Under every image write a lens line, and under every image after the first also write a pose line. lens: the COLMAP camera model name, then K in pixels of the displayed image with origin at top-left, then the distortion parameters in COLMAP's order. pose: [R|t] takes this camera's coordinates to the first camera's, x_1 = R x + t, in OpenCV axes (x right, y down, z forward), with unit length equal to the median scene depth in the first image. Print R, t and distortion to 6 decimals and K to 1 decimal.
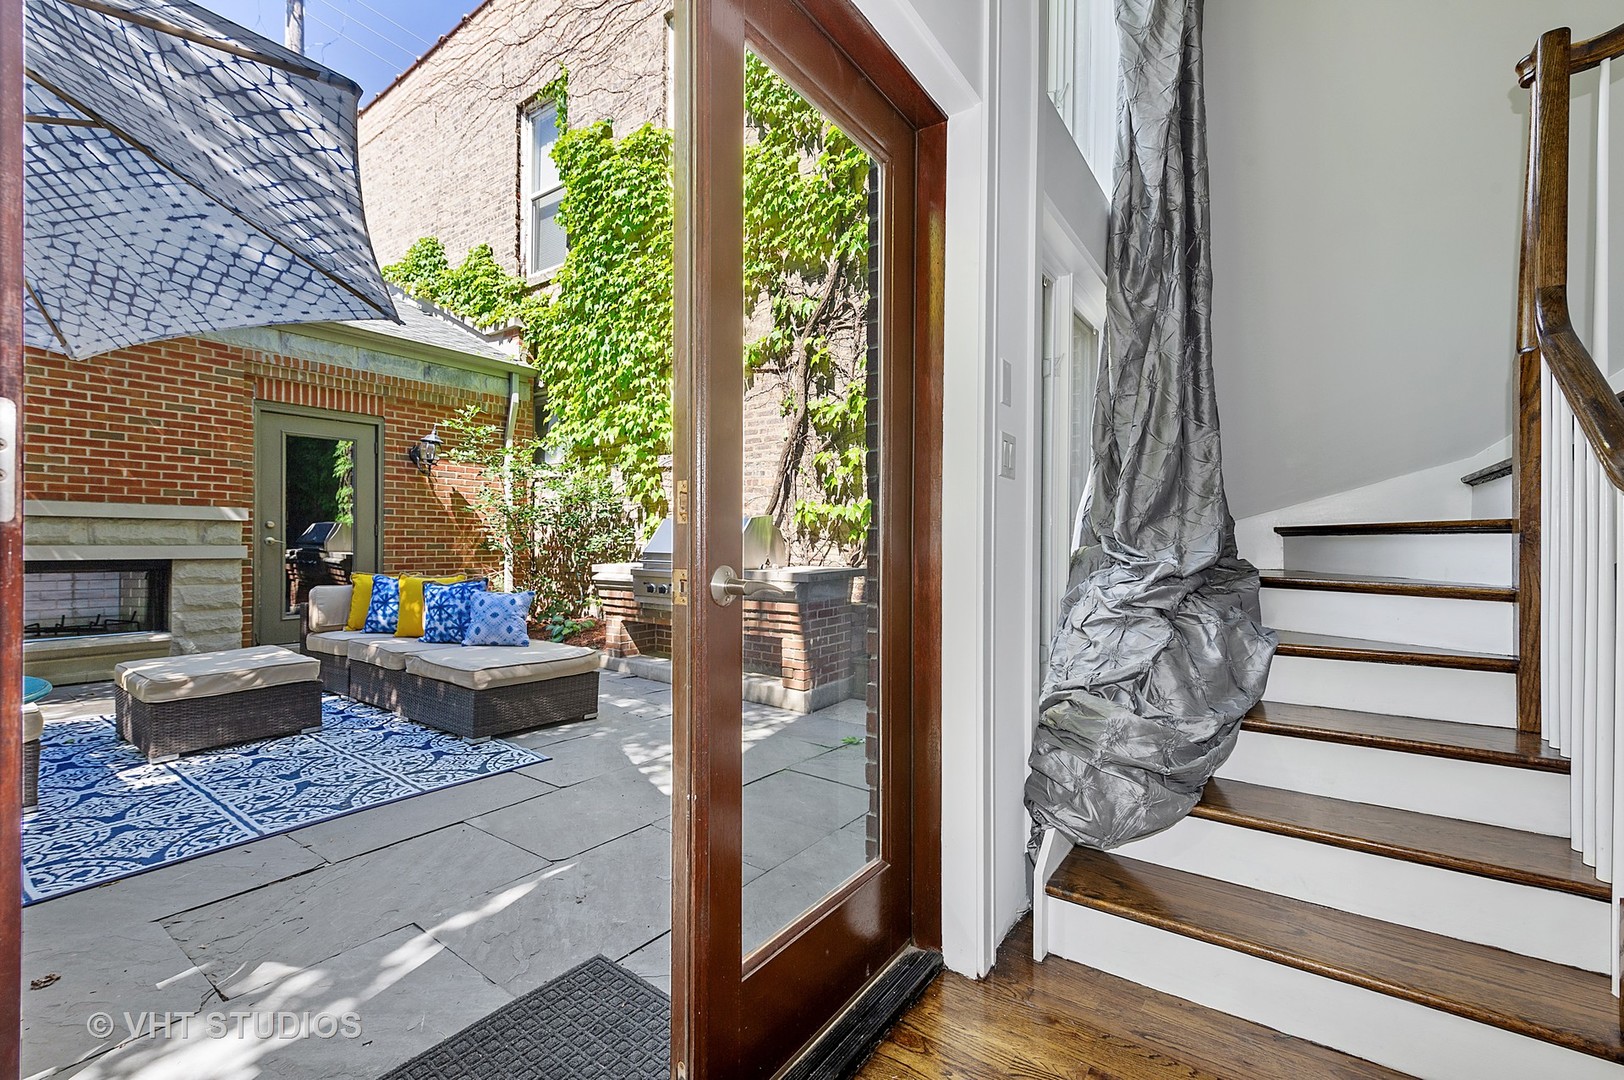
lens RADIAL K [[701.1, 0, 812.6], [0, 701.1, 544.8], [0, 0, 1]] dist [0.001555, -0.002884]
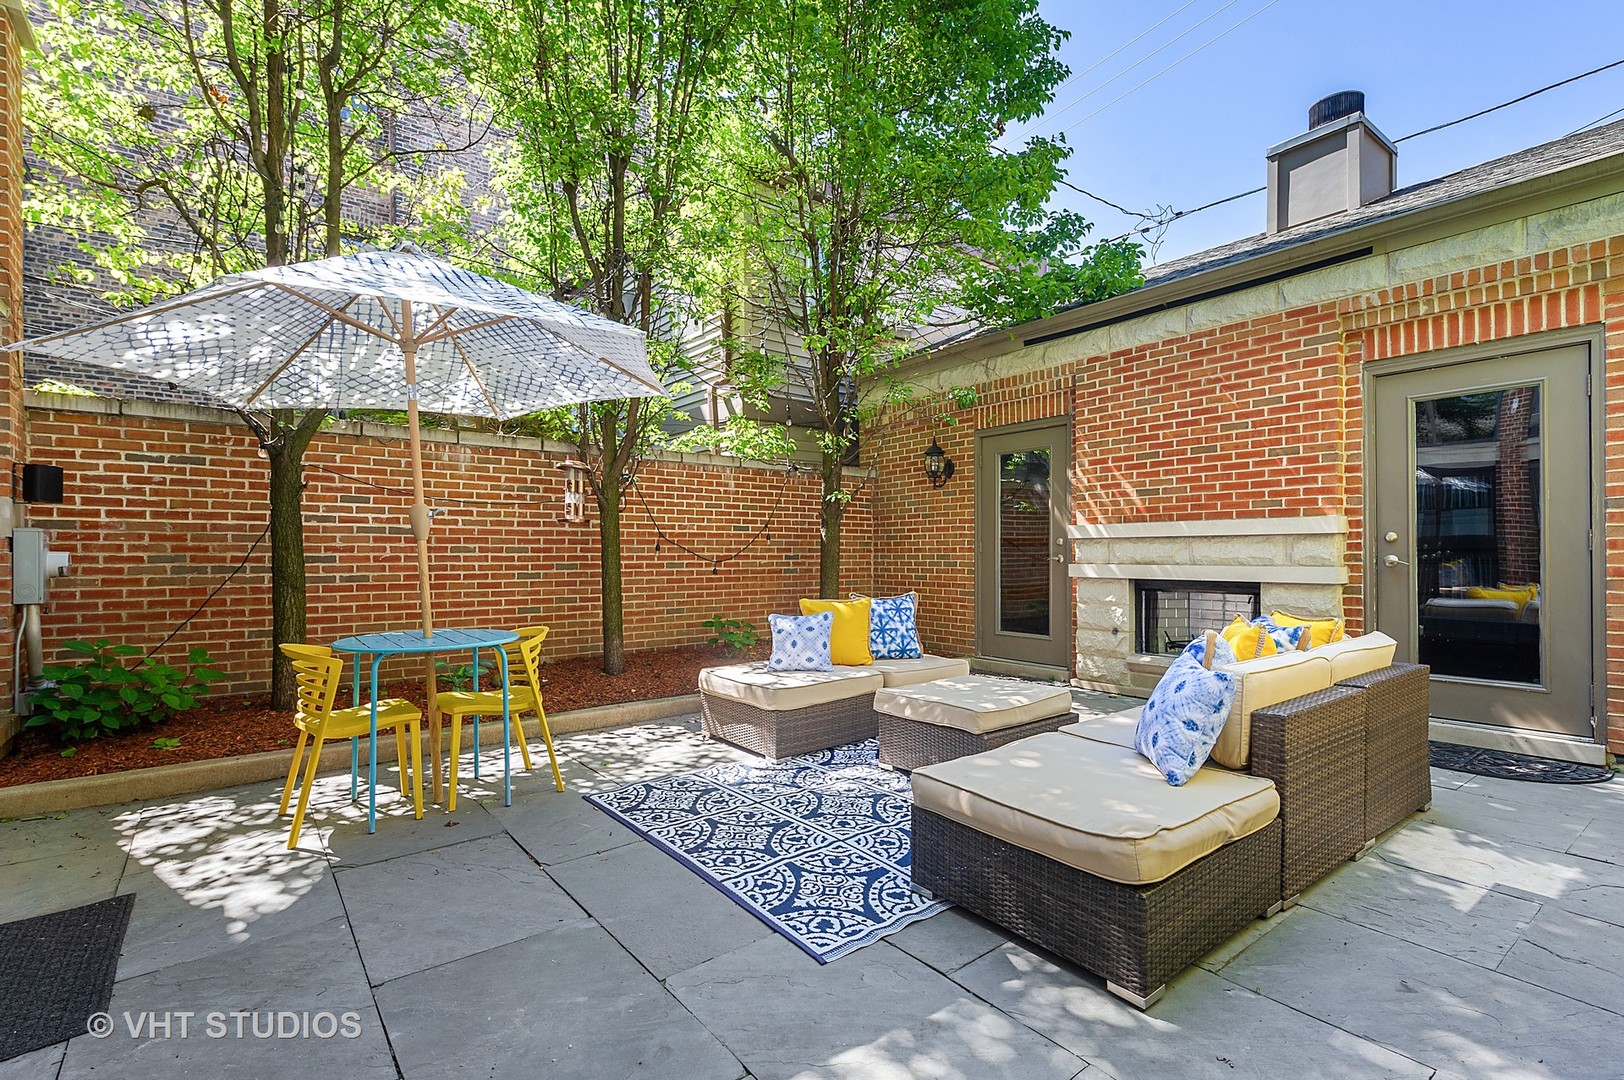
lens RADIAL K [[753.7, 0, 814.7], [0, 753.7, 557.4], [0, 0, 1]] dist [0.002256, 0.000202]
pose [[-0.295880, -0.006370, -0.955204, 0.094491], [-0.004821, 0.999975, -0.005175, -0.001650], [0.955213, 0.003073, -0.295903, 0.599182]]
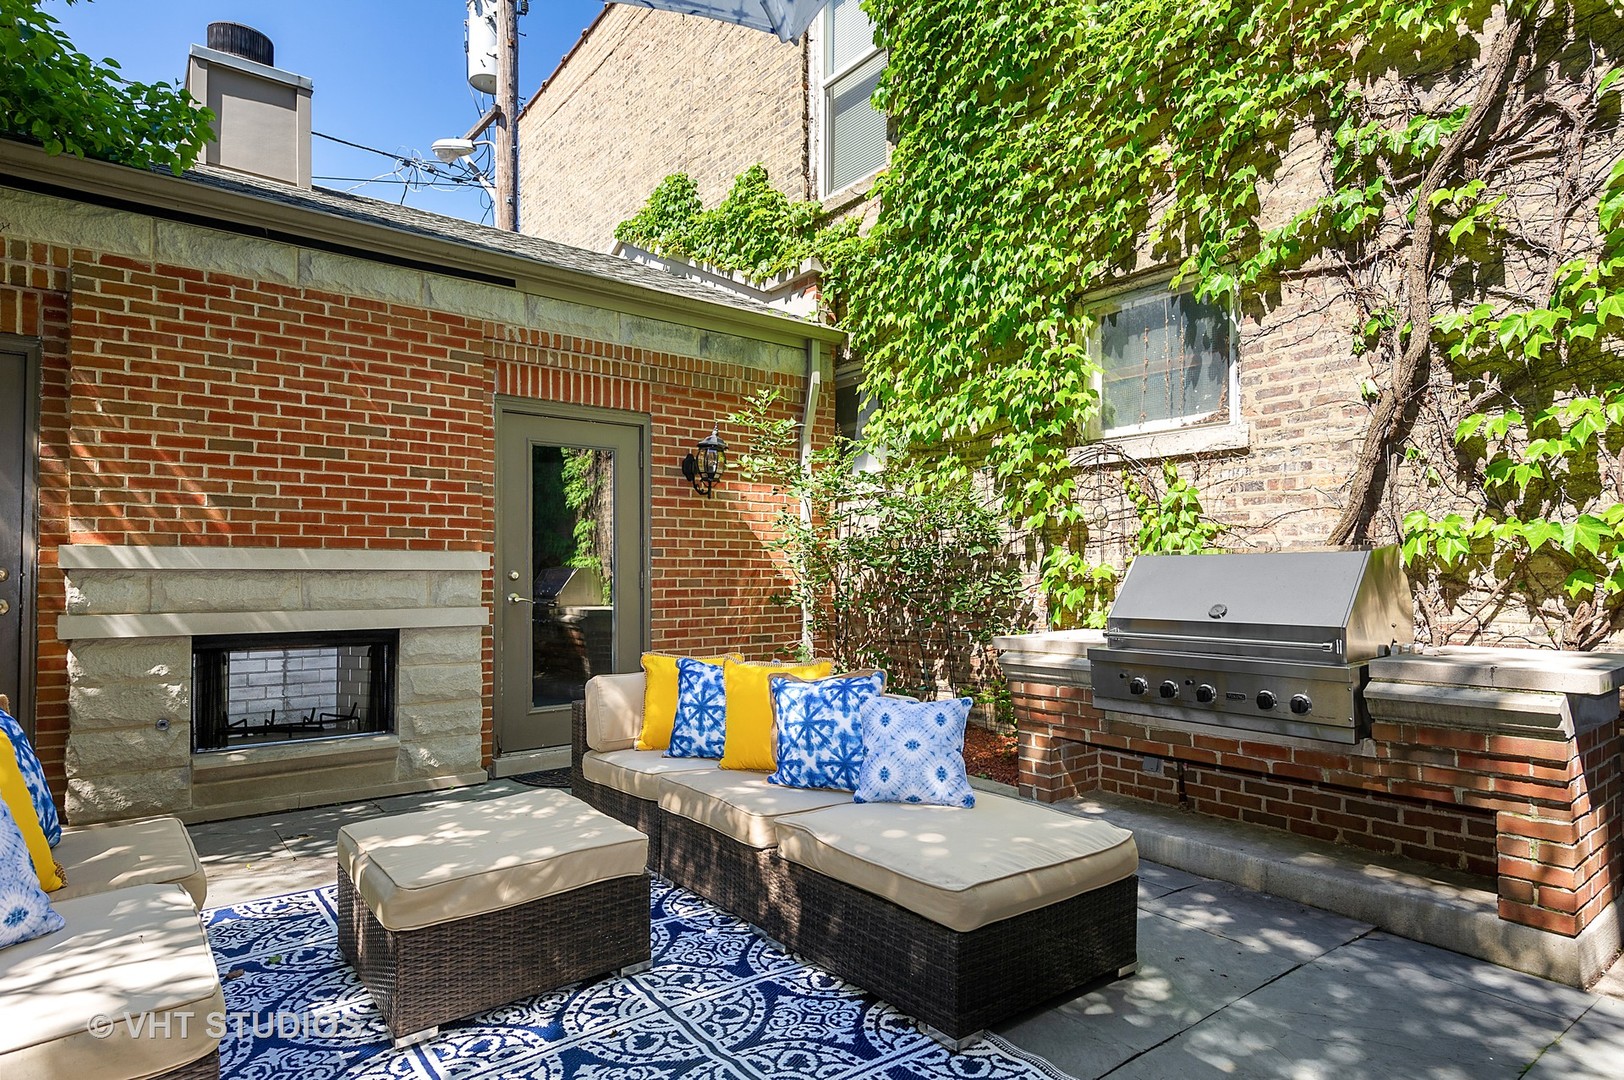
lens RADIAL K [[892.2, 0, 793.0], [0, 892.2, 560.7], [0, 0, 1]] dist [0.010762, -0.000839]
pose [[0.954854, -0.018614, -0.296492, -0.222973], [0.010881, 0.999557, -0.027711, -0.013964], [0.296876, 0.023234, 0.954633, 0.215719]]
